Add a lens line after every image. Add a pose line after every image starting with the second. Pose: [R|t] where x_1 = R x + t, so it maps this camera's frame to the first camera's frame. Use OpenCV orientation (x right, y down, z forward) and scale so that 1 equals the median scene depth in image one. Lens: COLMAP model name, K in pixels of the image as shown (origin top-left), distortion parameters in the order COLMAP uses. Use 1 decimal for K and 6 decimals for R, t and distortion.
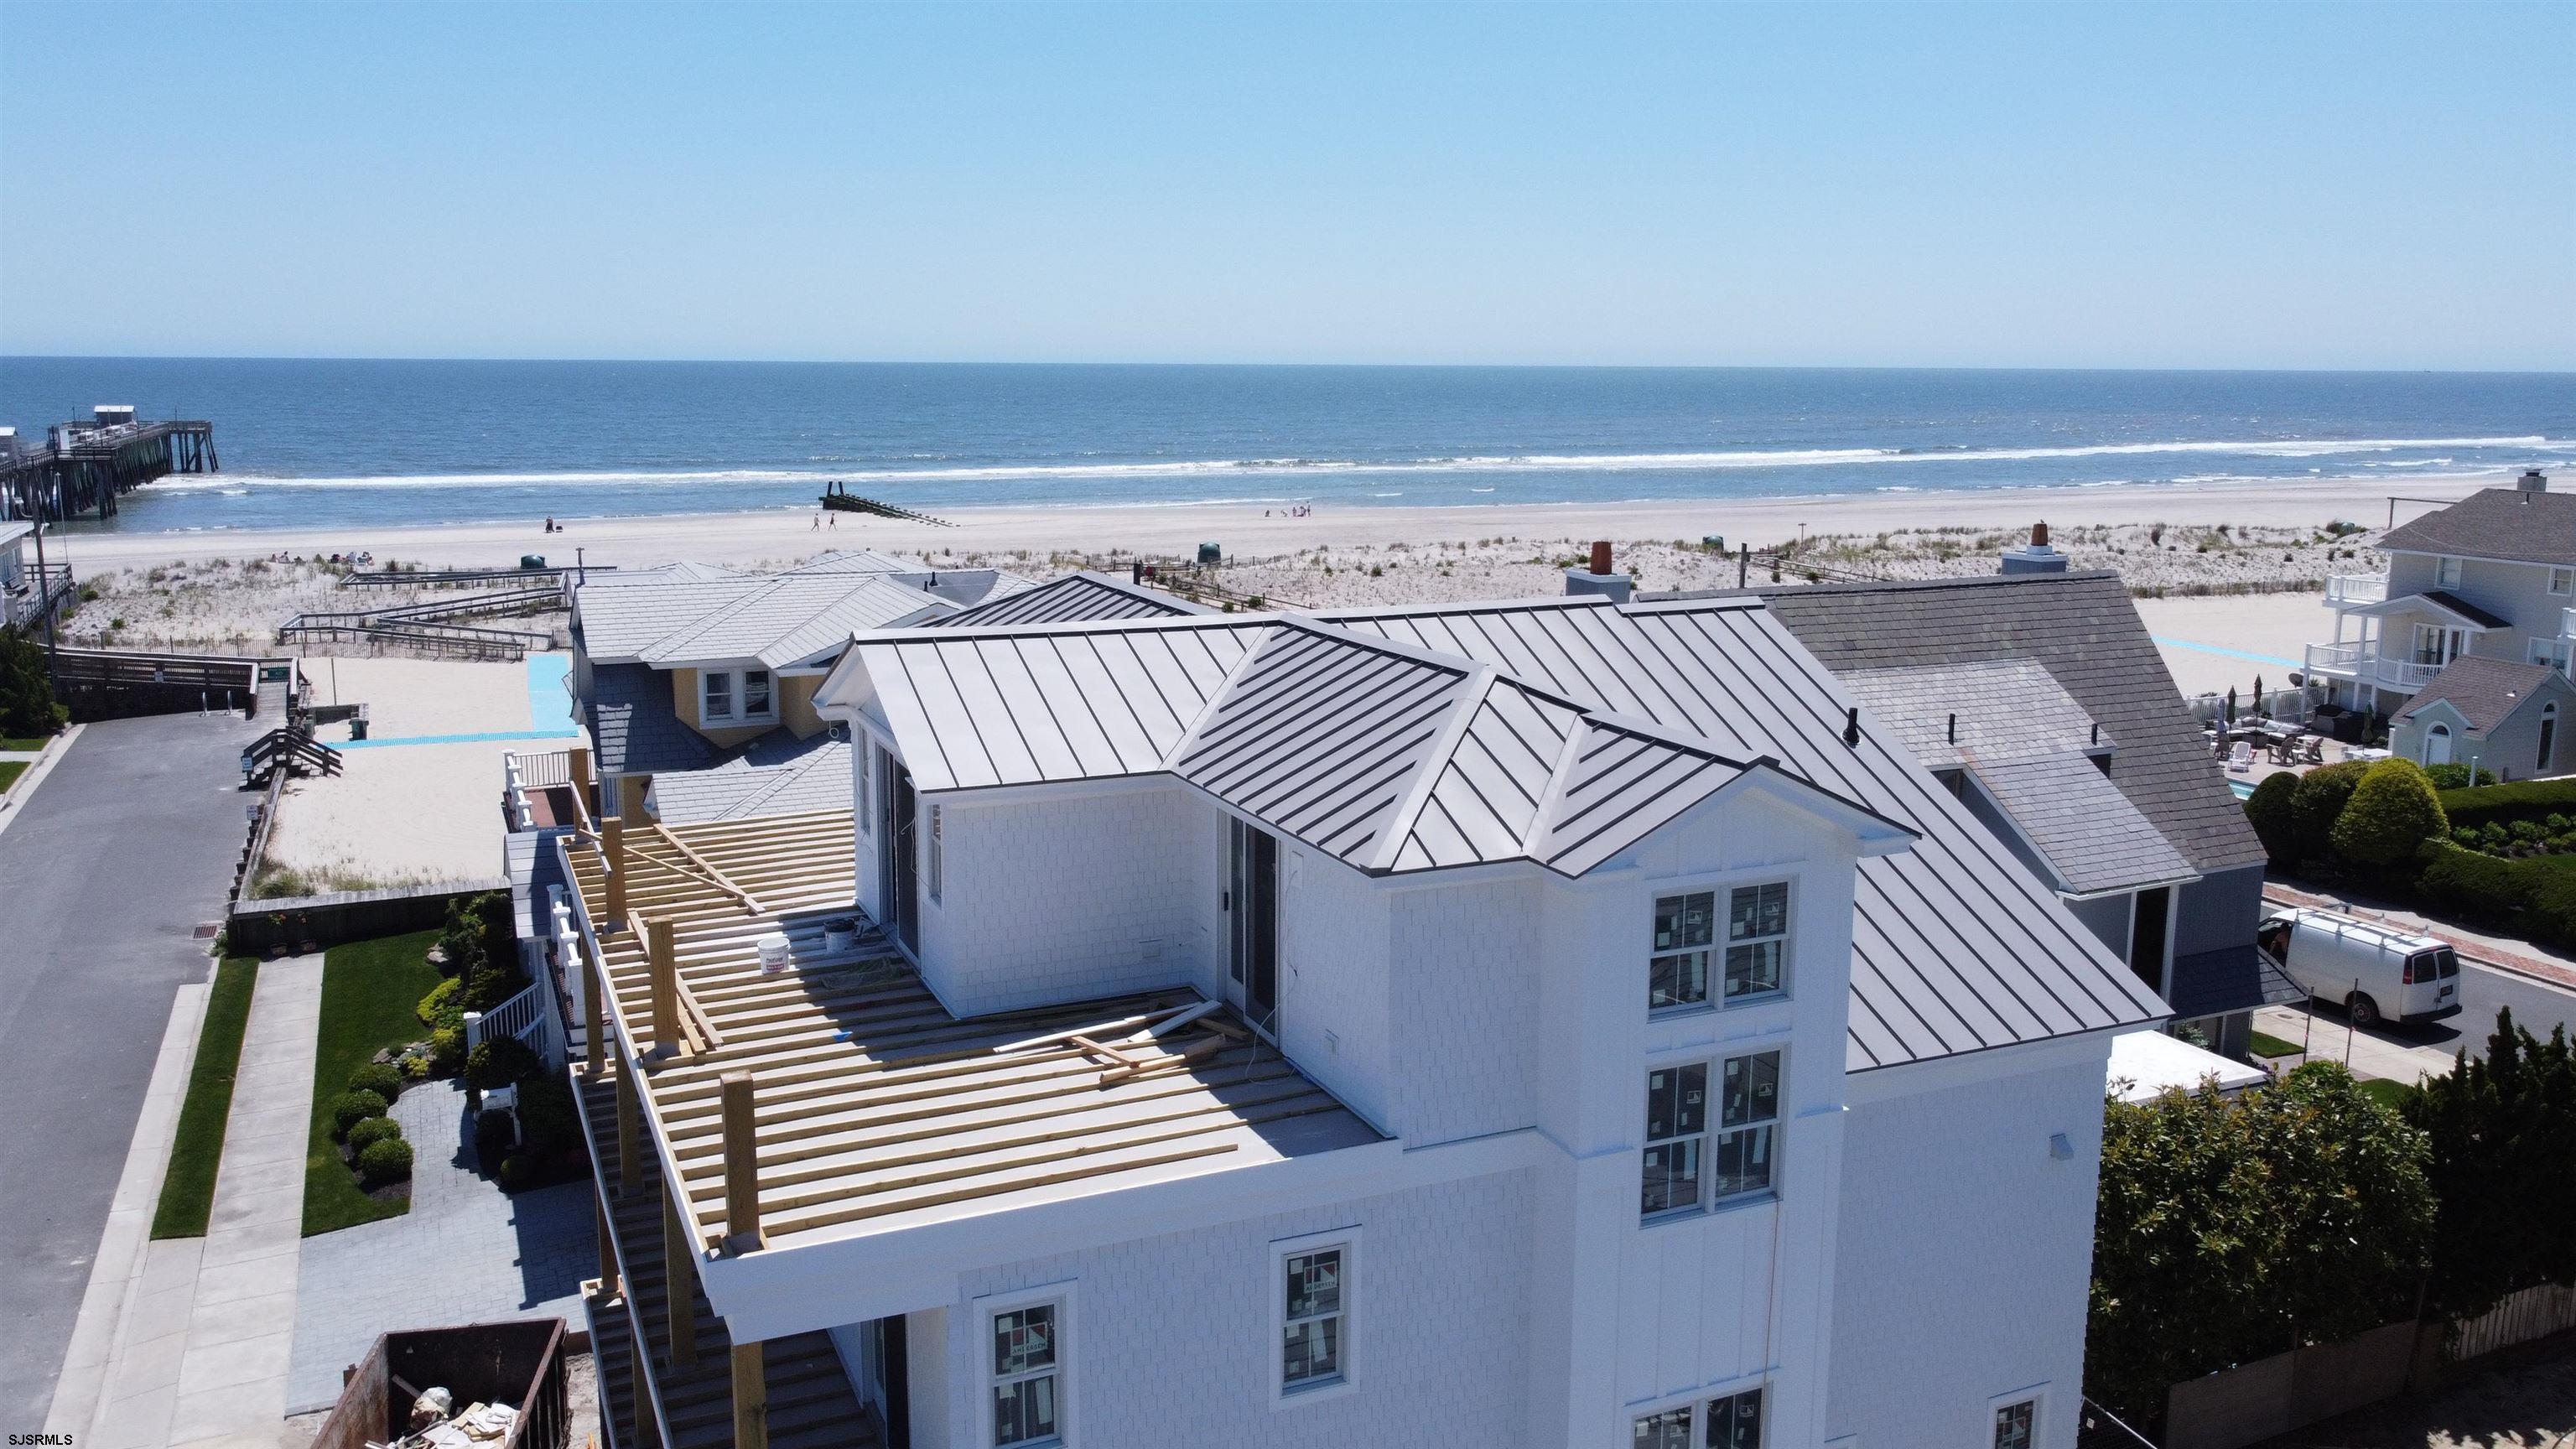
lens RADIAL K [[1950.4, 0, 1277.8], [0, 1950.4, 706.3], [0, 0, 1]] dist [0.007912, -0.010544]
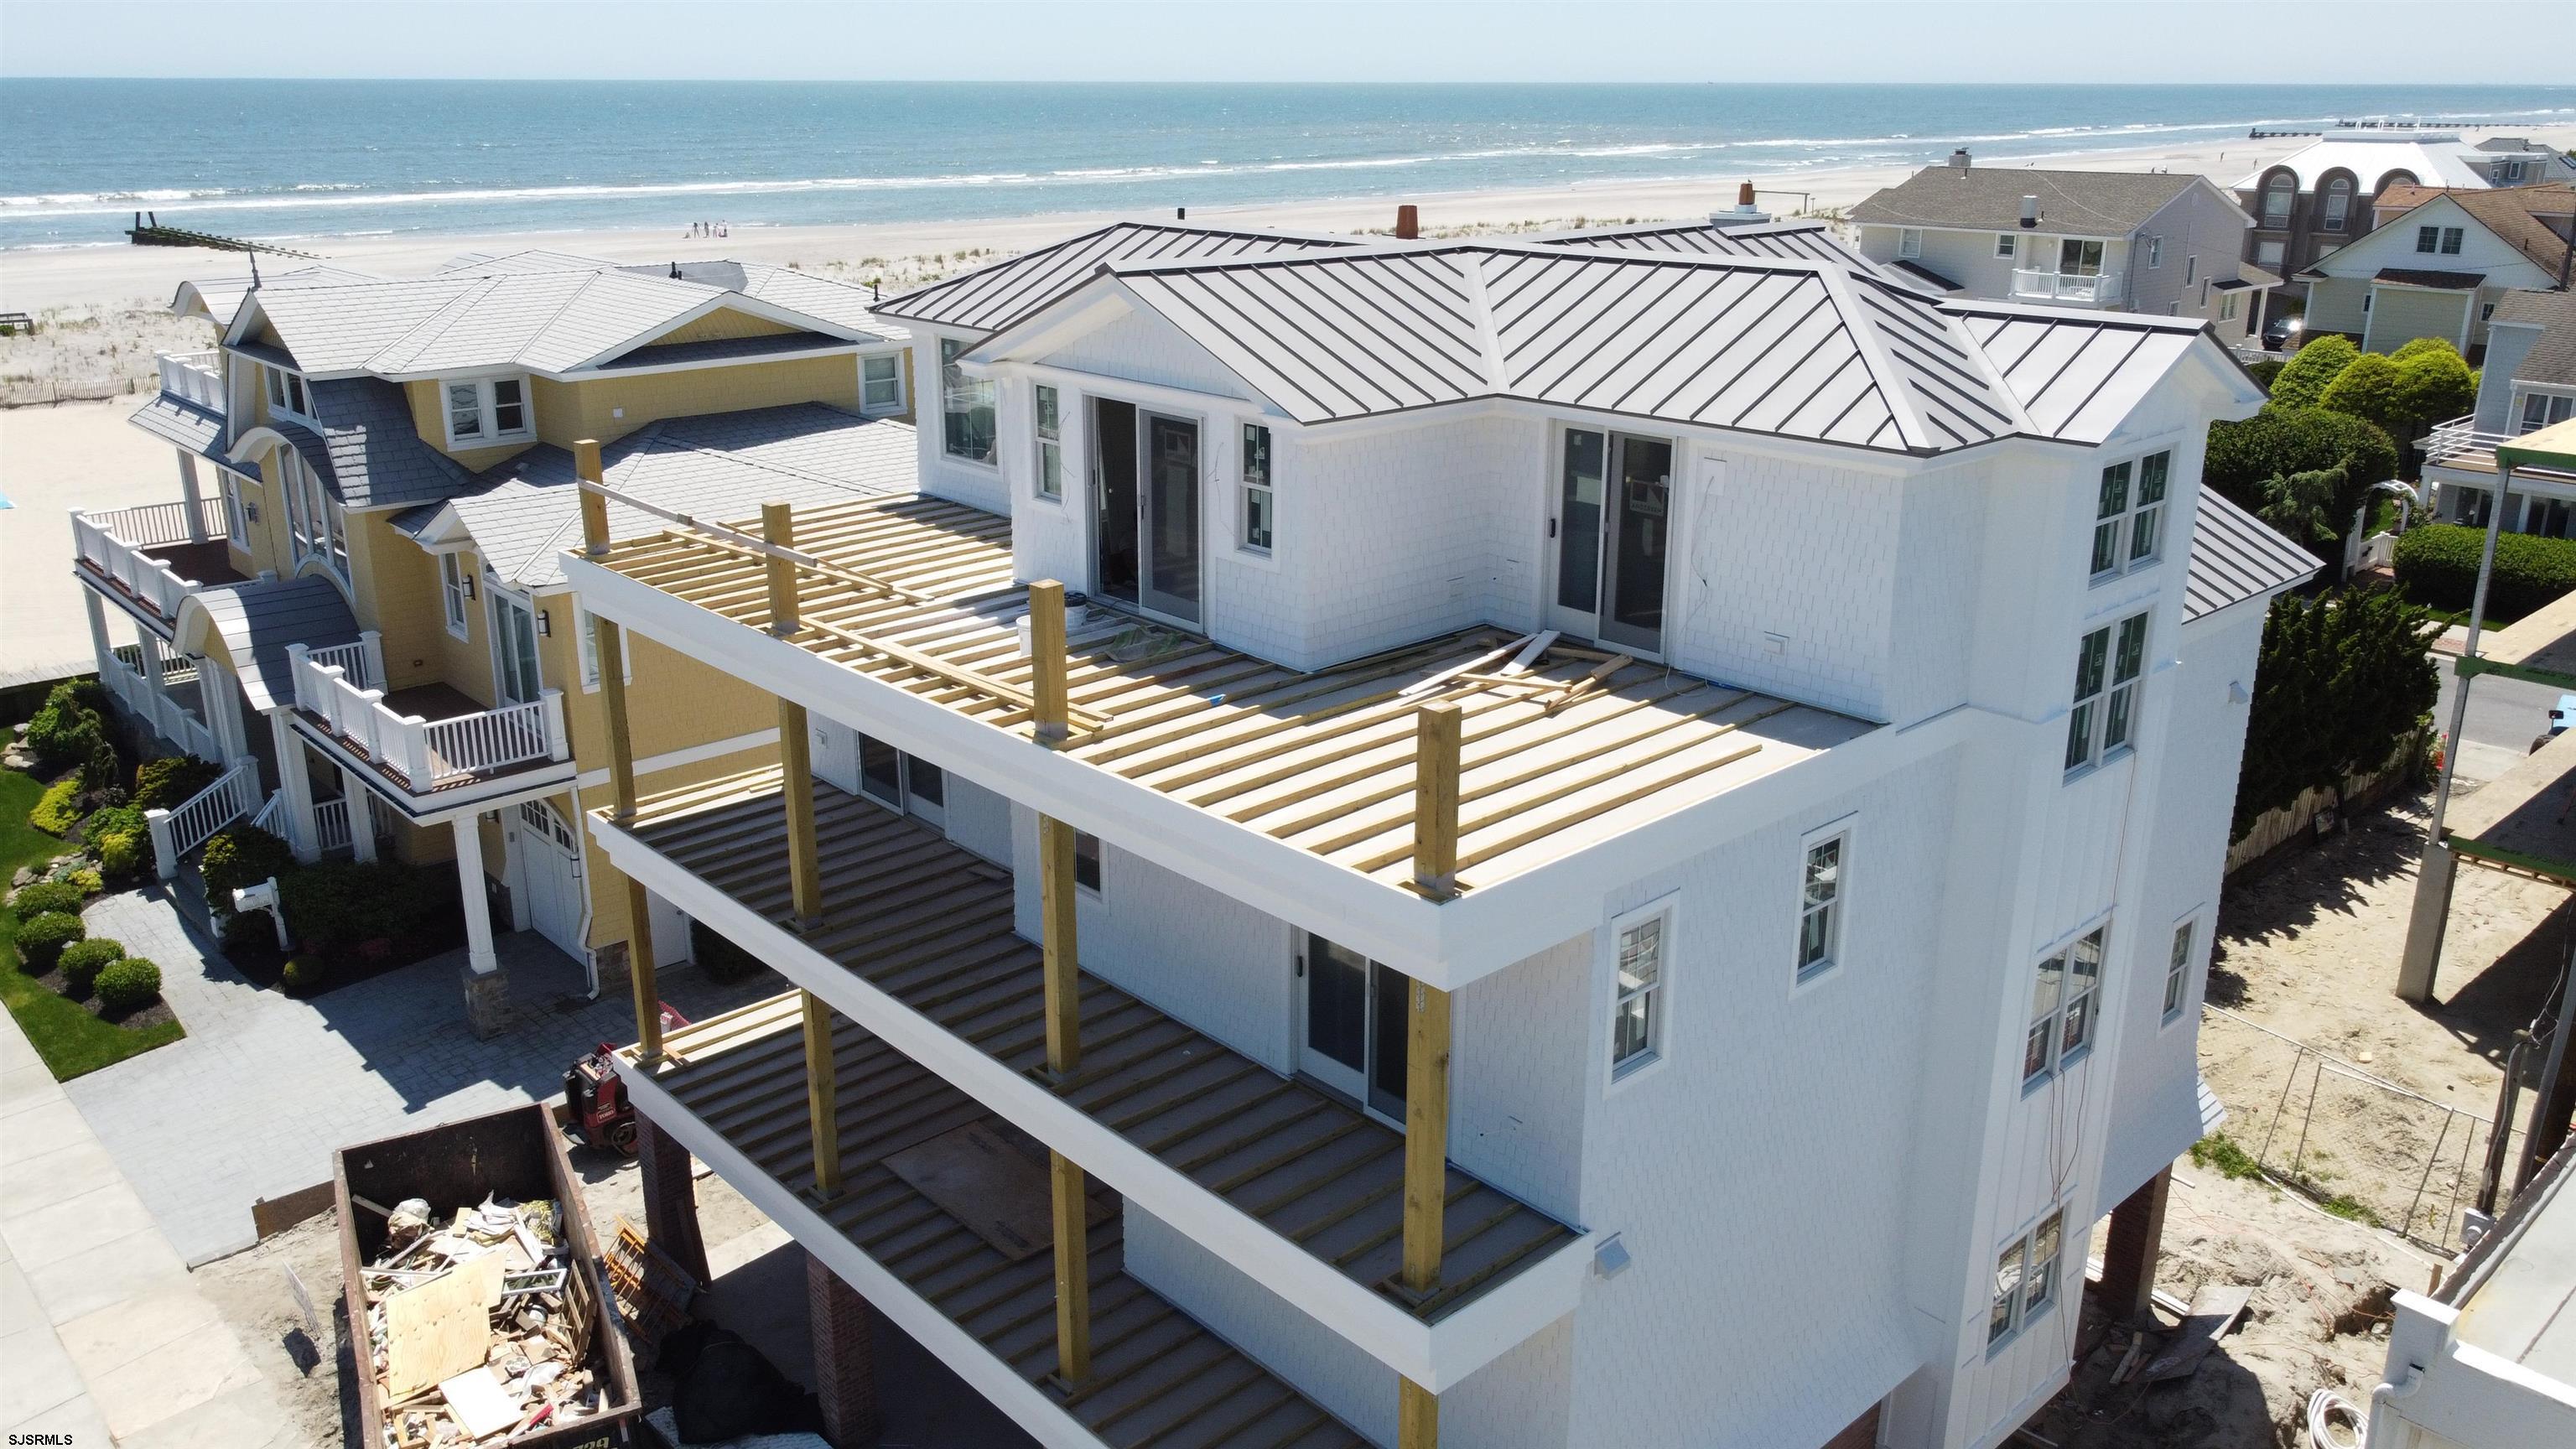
lens RADIAL K [[1950.4, 0, 1280.0], [0, 1950.4, 702.0], [0, 0, 1]] dist [0.007912, -0.010544]
pose [[0.947744, -0.100604, 0.302754, -0.180884], [0.058775, 0.987794, 0.144250, 0.015072], [-0.313571, -0.118918, 0.942089, 0.047856]]
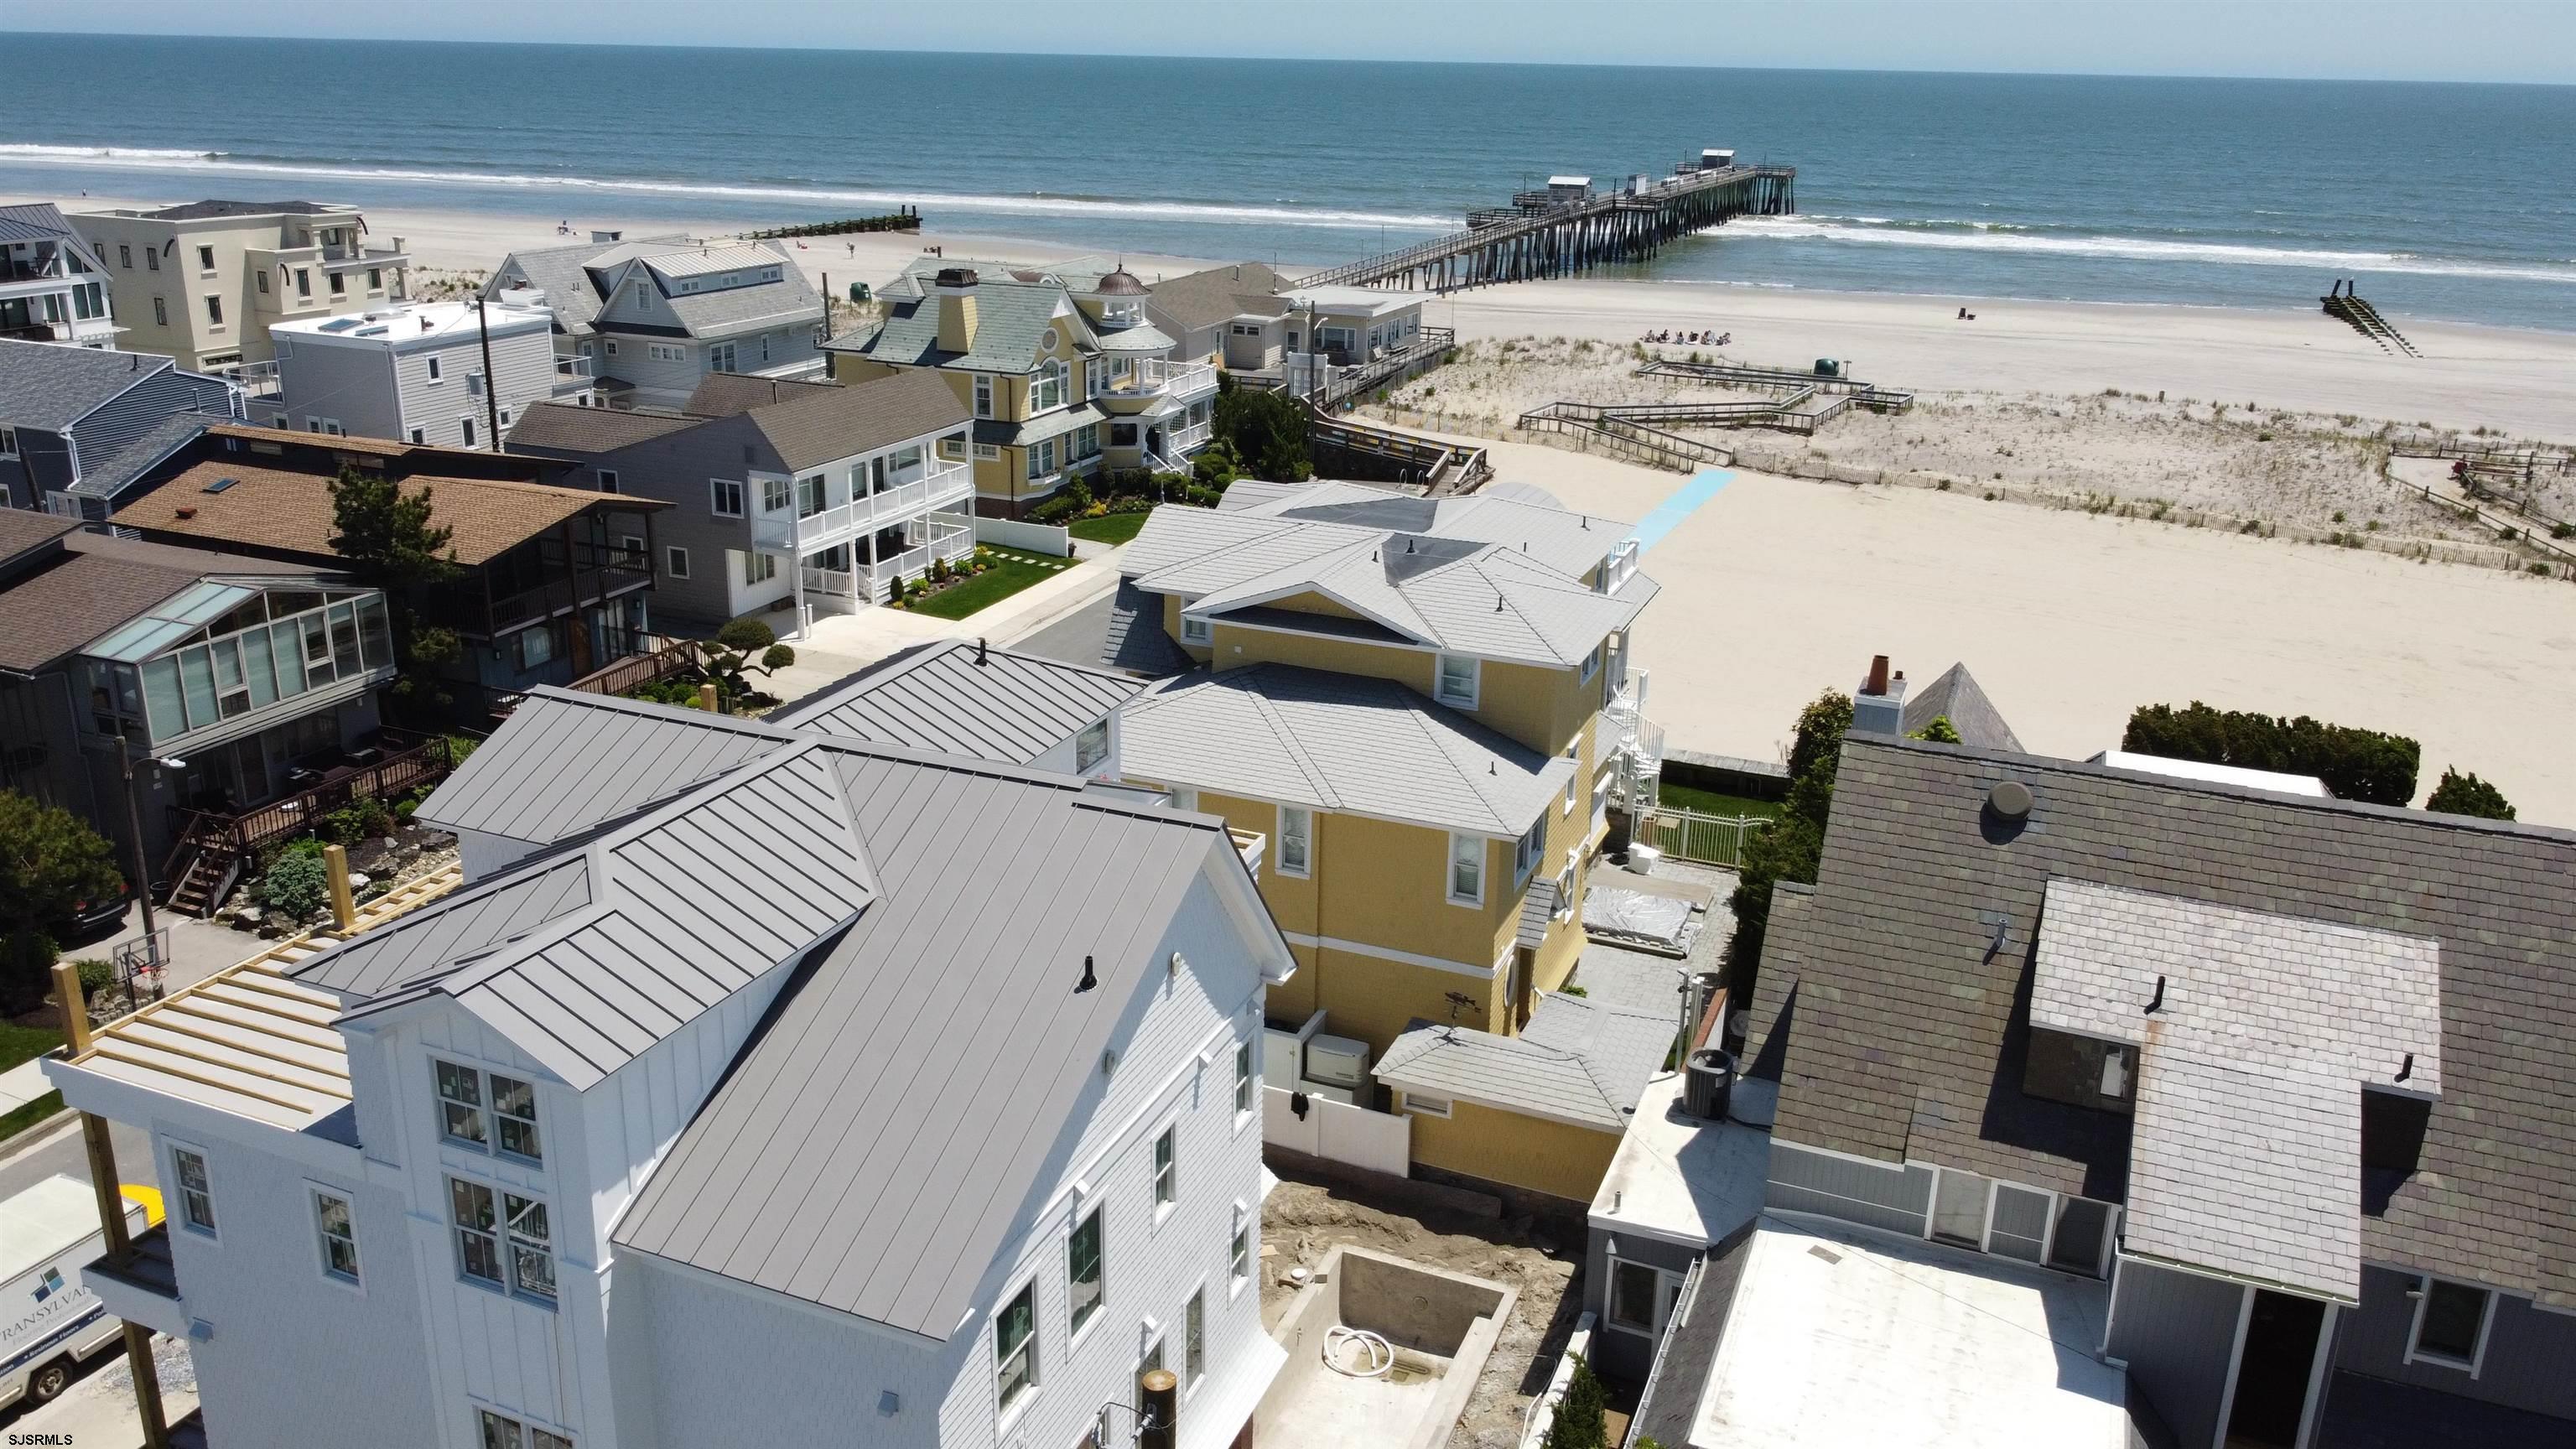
lens RADIAL K [[1950.4, 0, 1274.9], [0, 1950.4, 694.7], [0, 0, 1]] dist [0.007912, -0.010544]
pose [[0.684677, 0.234333, -0.690149, 0.484157], [-0.142240, 0.971659, 0.188805, -0.160046], [0.714832, -0.031104, 0.698604, 0.158837]]
